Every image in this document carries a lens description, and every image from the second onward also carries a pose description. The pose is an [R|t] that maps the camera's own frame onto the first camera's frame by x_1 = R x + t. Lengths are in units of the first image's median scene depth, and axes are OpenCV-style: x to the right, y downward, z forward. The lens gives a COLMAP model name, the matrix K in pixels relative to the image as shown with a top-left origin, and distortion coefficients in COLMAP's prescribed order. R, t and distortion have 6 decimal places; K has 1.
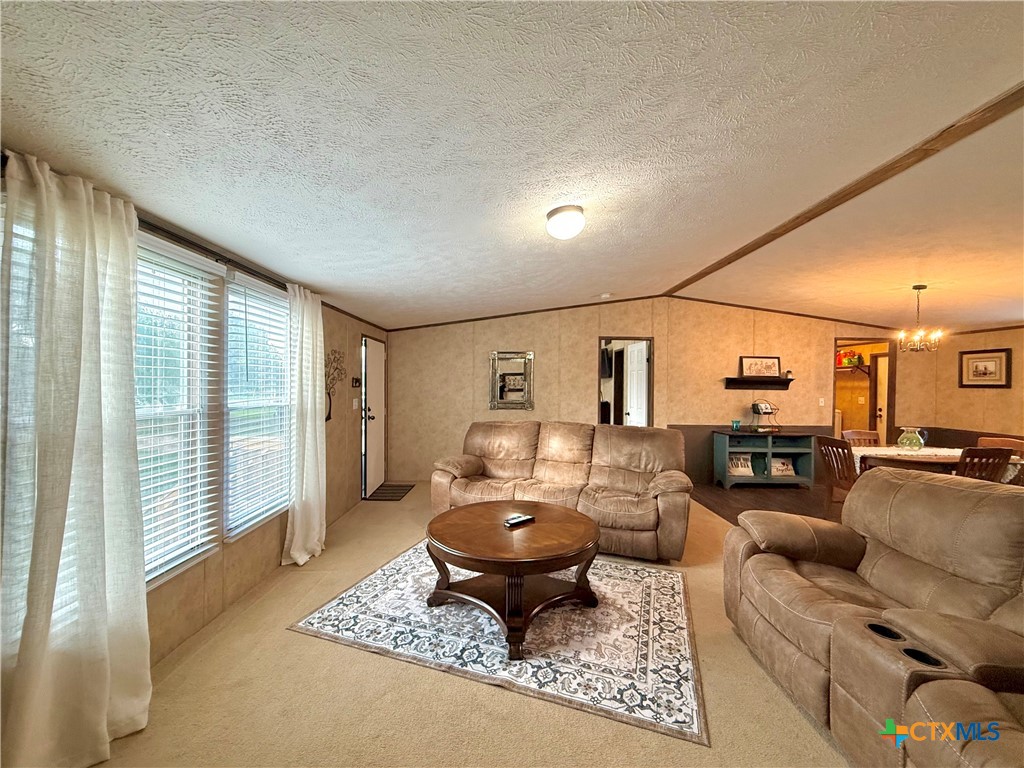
lens RADIAL K [[407.5, 0, 511.2], [0, 407.5, 386.7], [0, 0, 1]] dist [0.001571, -0.000290]
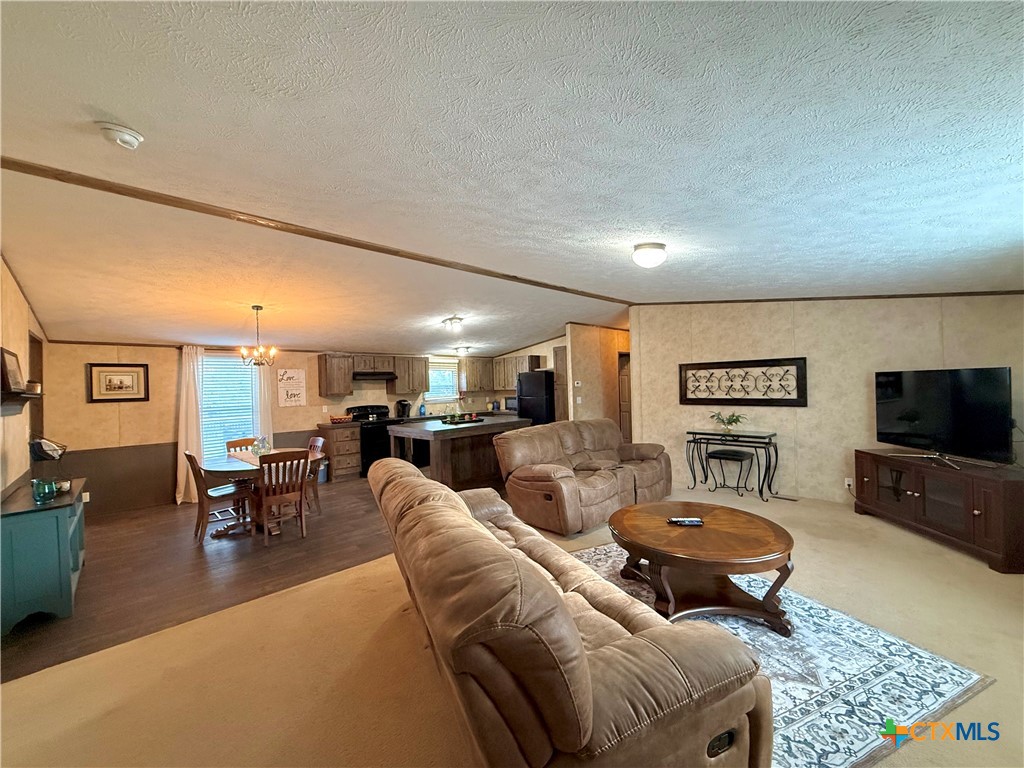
lens RADIAL K [[407.5, 0, 510.6], [0, 407.5, 387.0], [0, 0, 1]] dist [0.001571, -0.000290]
pose [[-0.684755, 0.010167, 0.728703, -0.378433], [0.028661, 0.999505, 0.012988, -0.033844], [-0.728210, 0.029779, -0.684707, 1.769952]]
